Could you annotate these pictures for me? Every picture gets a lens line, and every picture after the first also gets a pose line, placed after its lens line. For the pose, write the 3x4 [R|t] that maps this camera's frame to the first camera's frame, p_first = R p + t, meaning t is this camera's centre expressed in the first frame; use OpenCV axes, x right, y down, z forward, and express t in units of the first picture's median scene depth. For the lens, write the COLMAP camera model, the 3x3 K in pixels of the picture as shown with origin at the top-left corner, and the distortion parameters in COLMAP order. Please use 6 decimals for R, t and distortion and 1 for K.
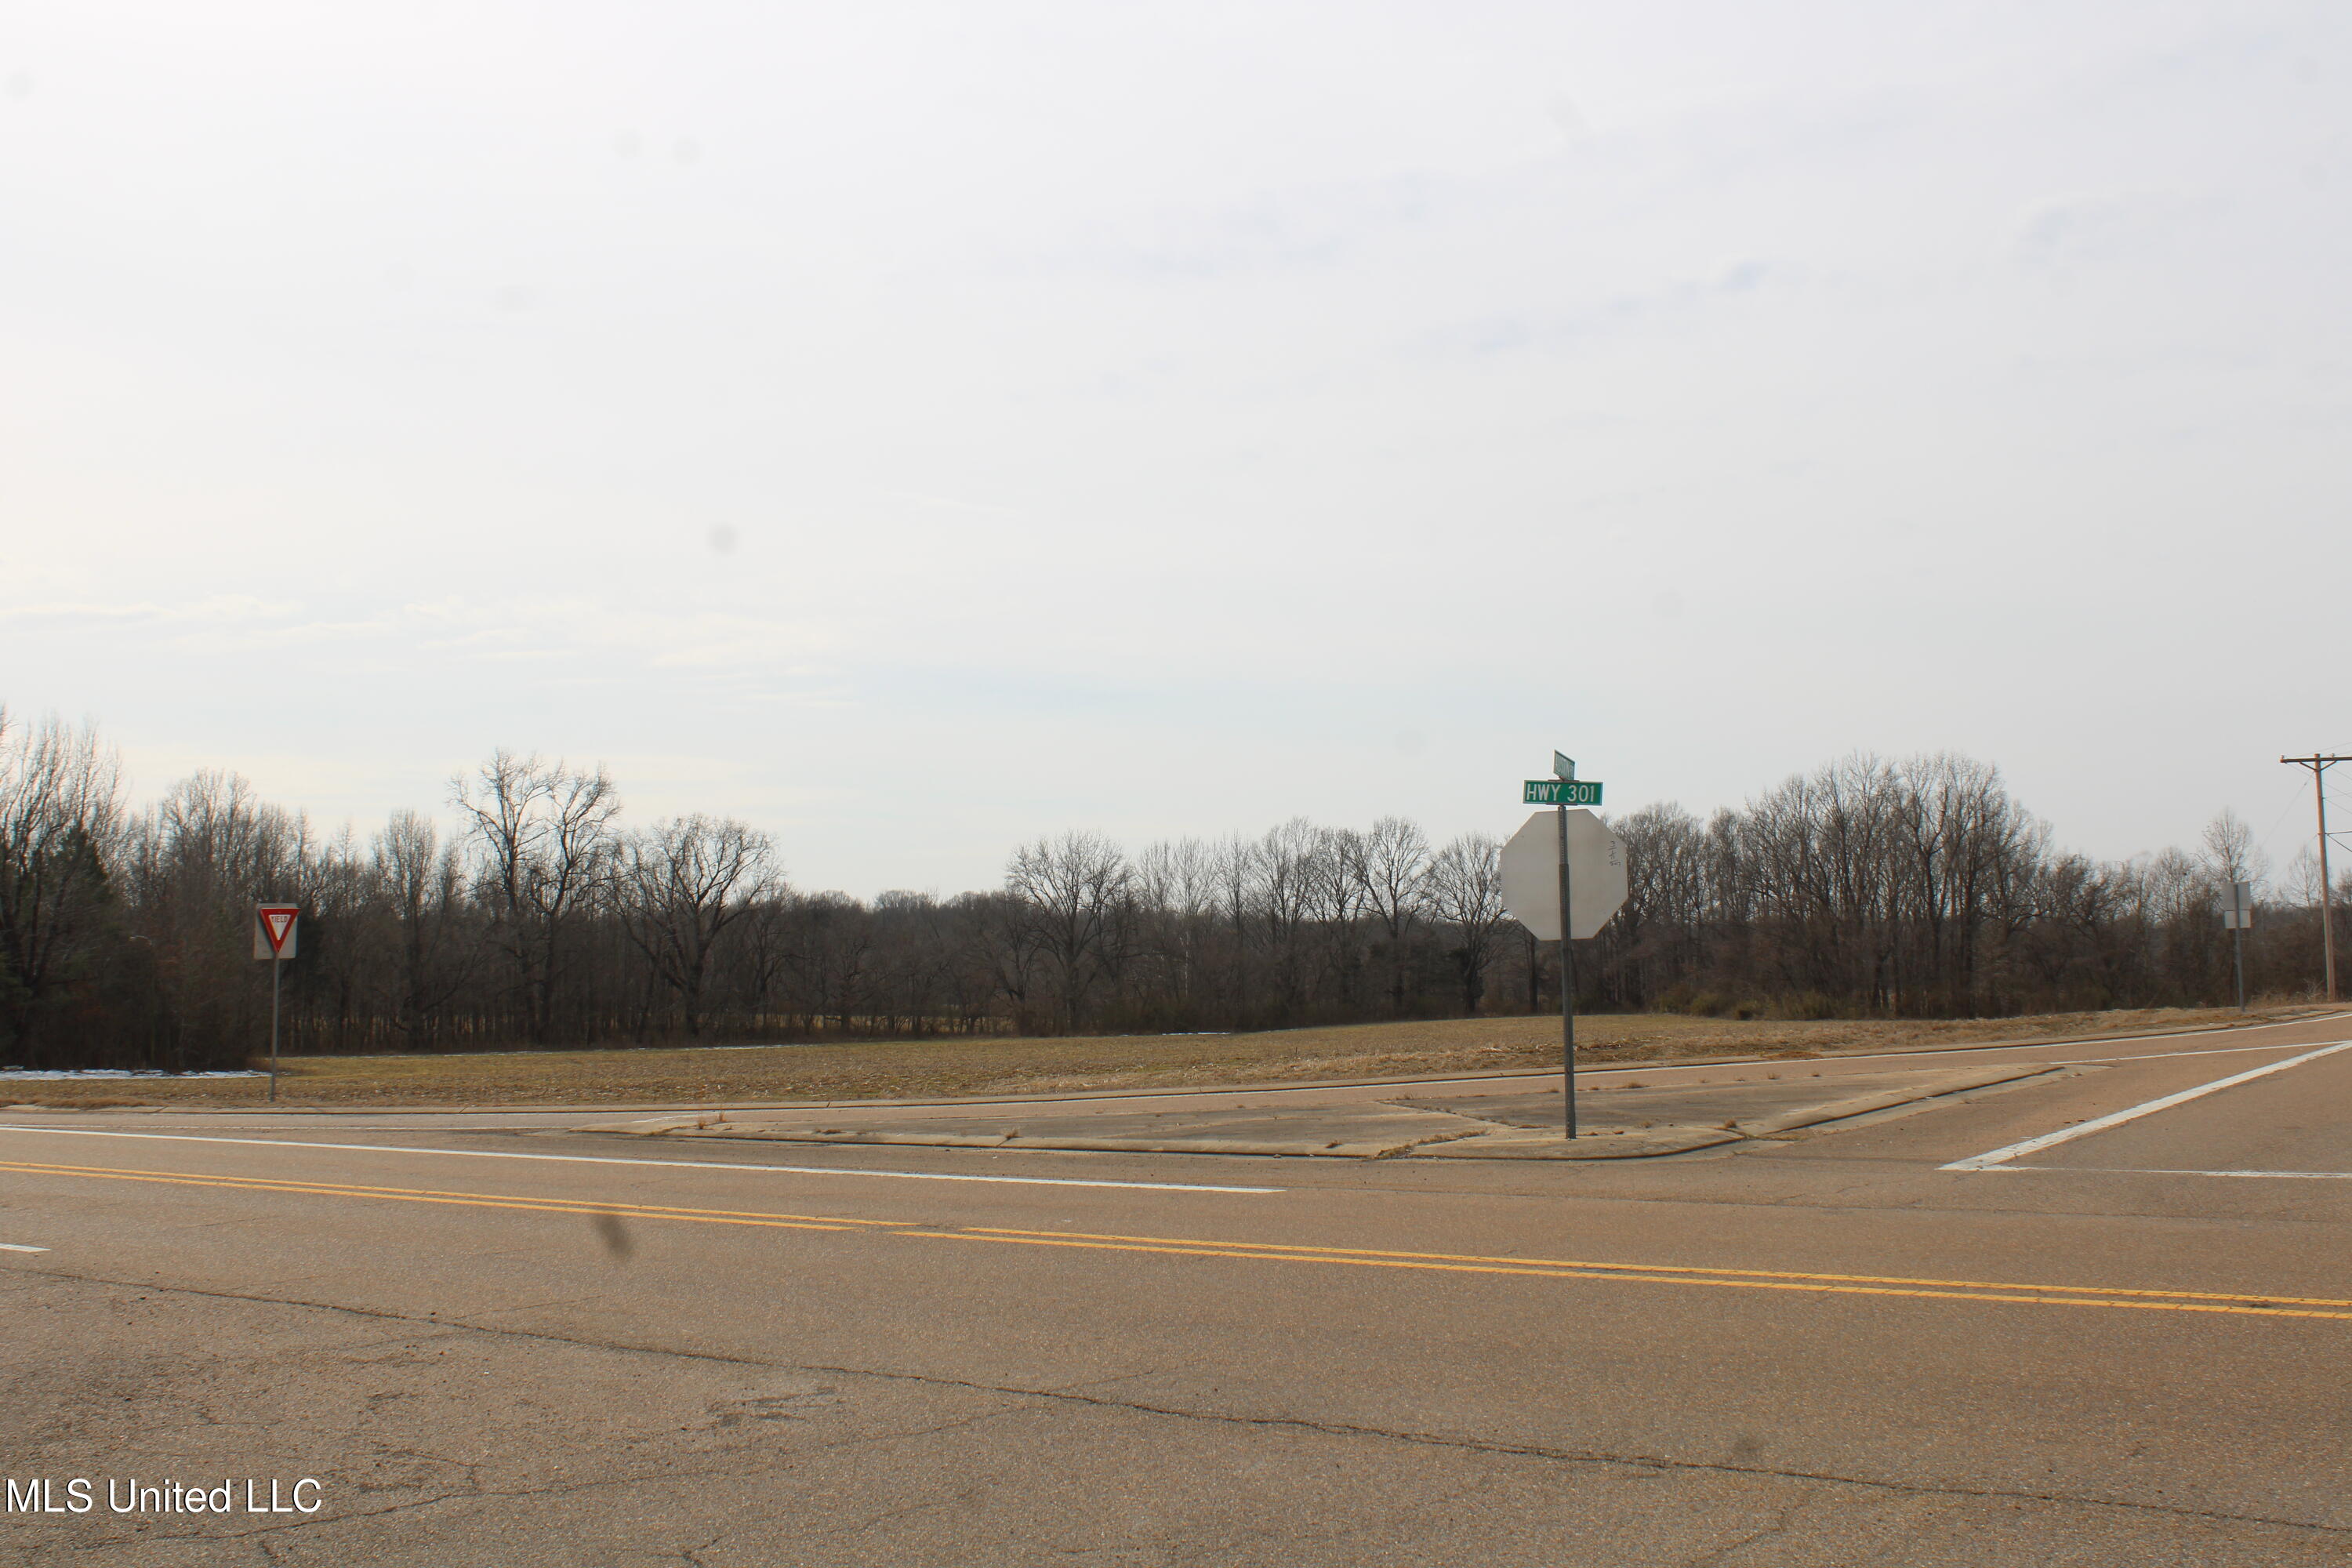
lens RADIAL K [[2485.9, 0, 1176.0], [0, 2485.9, 784.0], [0, 0, 1]] dist [-0.145566, 0.211322]
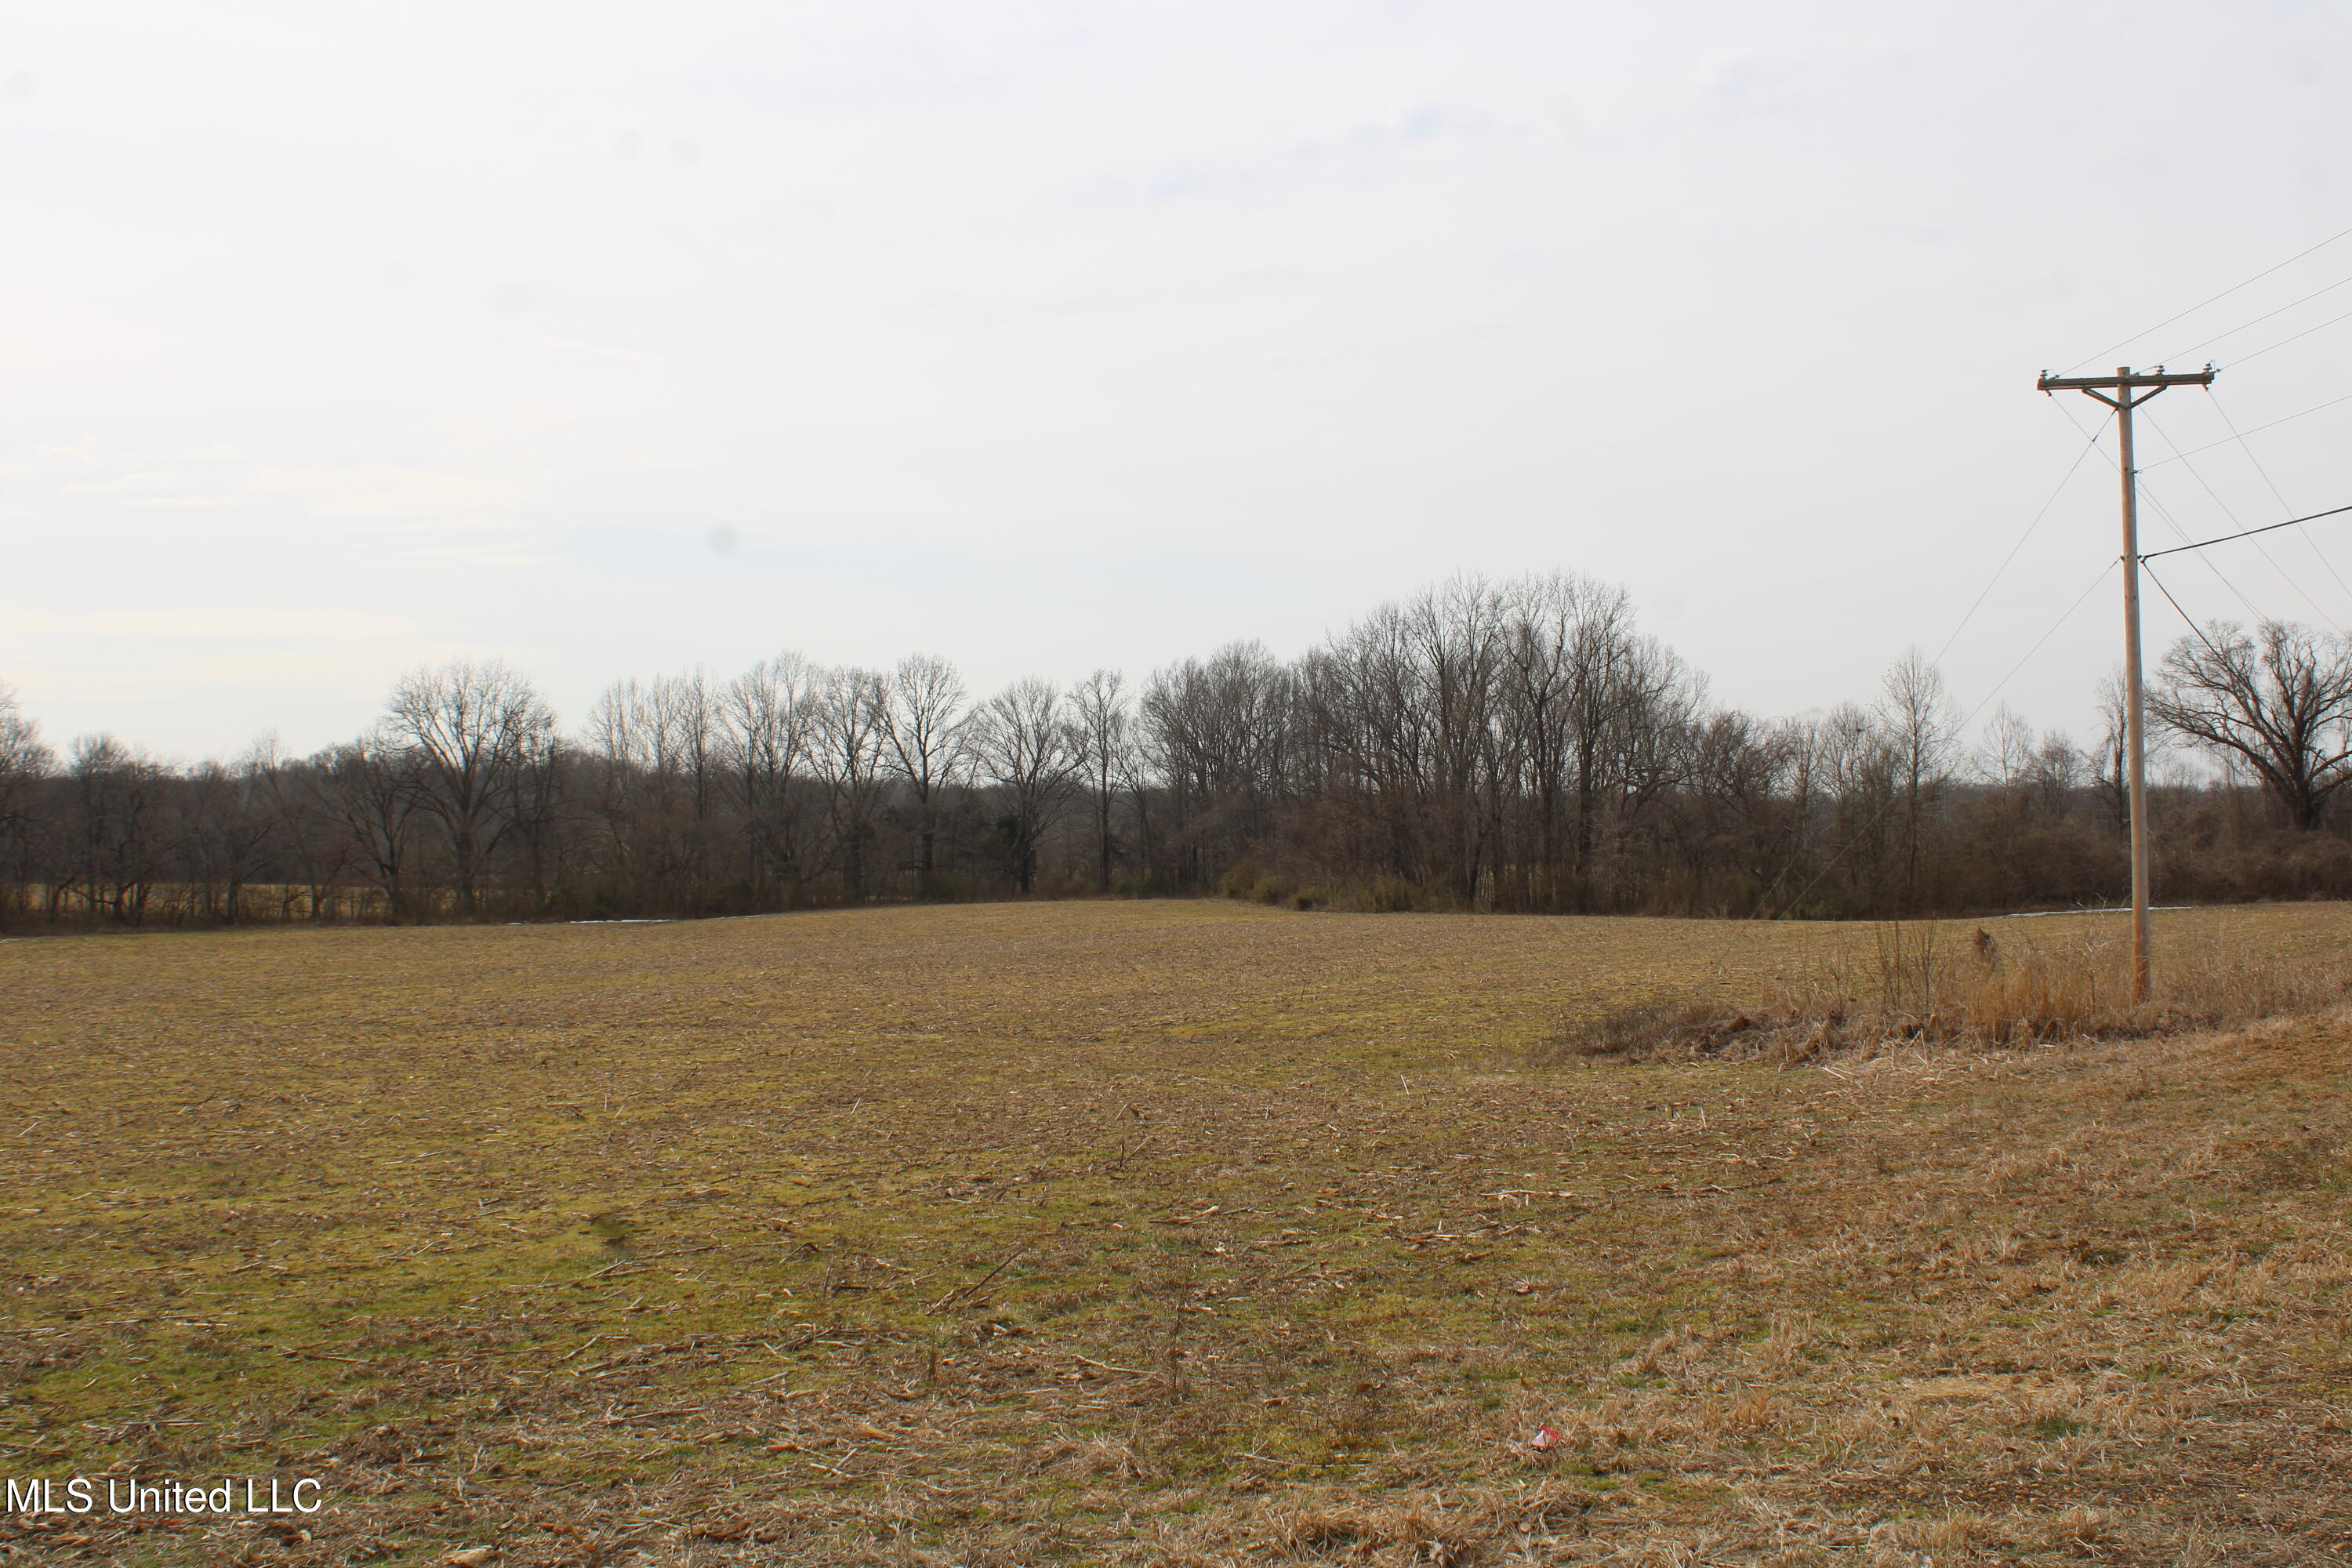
lens RADIAL K [[2485.9, 0, 1176.0], [0, 2485.9, 784.0], [0, 0, 1]] dist [-0.145566, 0.211322]
pose [[0.993142, 0.009218, 0.116548, 0.092427], [-0.015364, 0.998532, 0.051945, 0.014535], [-0.115899, -0.053379, 0.991826, 0.213912]]
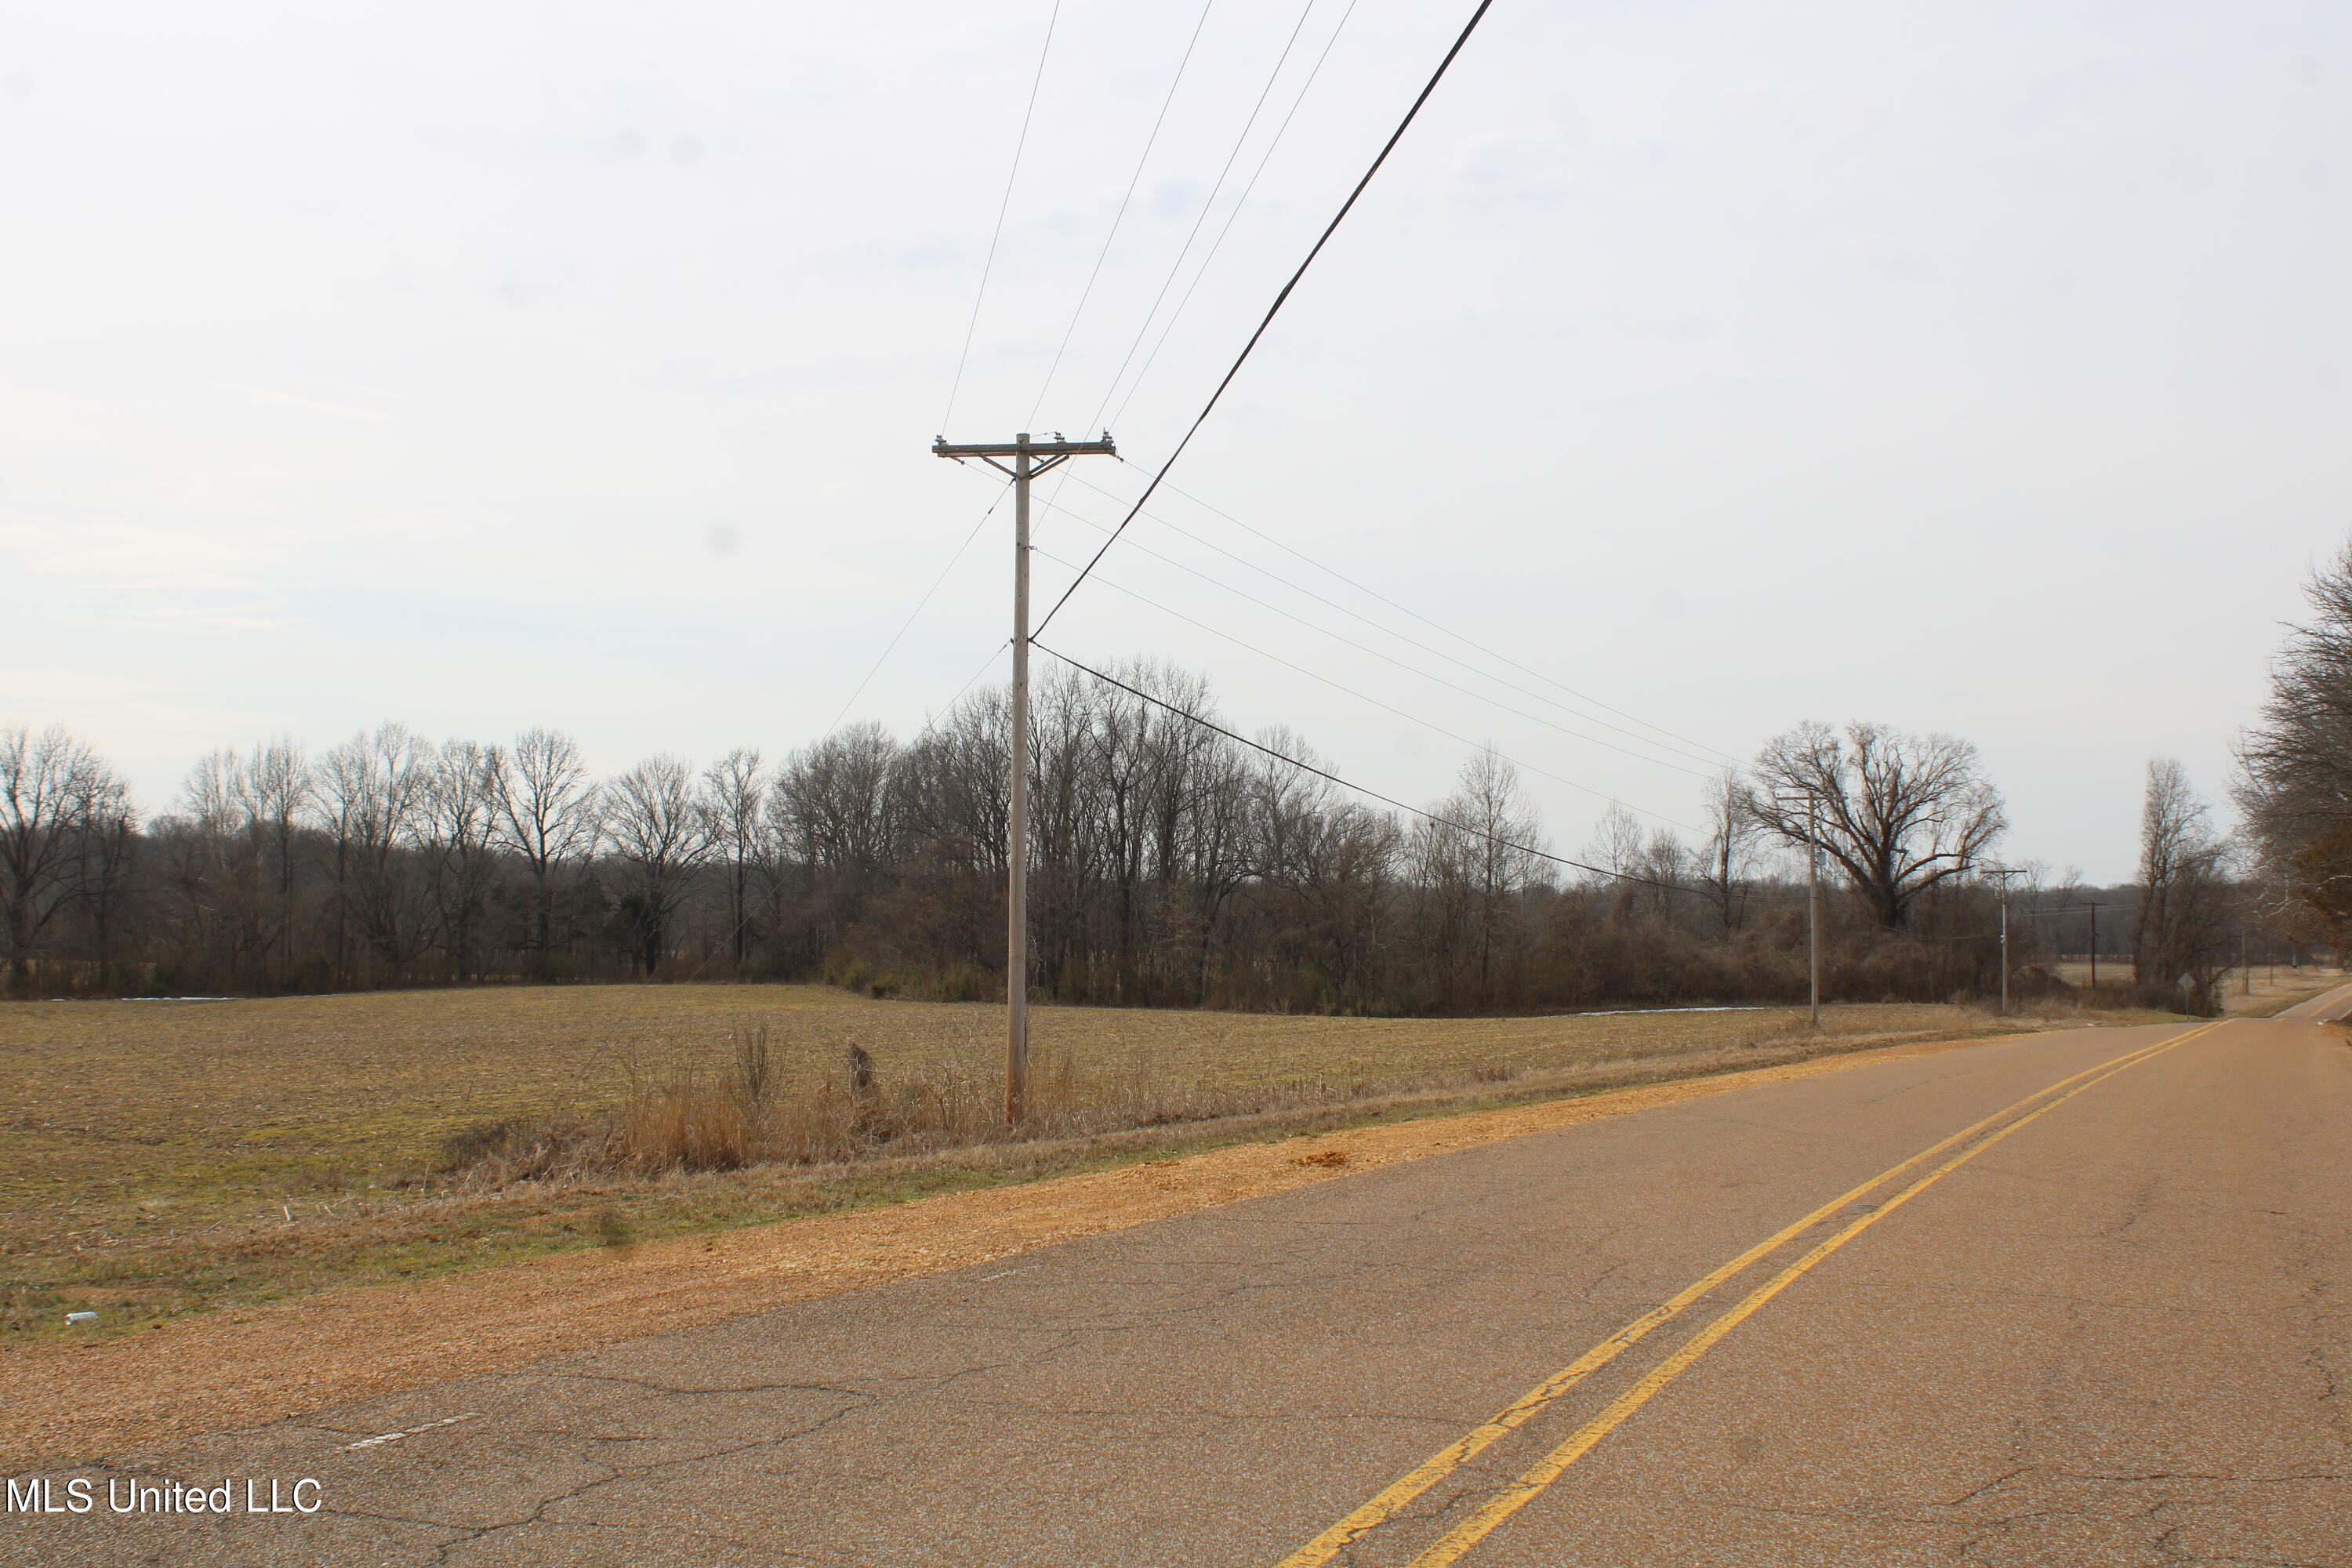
lens RADIAL K [[2485.9, 0, 1176.0], [0, 2485.9, 784.0], [0, 0, 1]] dist [-0.145566, 0.211322]
pose [[0.977205, 0.033226, 0.209680, 0.148417], [-0.037333, 0.999180, 0.015658, 0.012973], [-0.208988, -0.023129, 0.977645, 0.218881]]
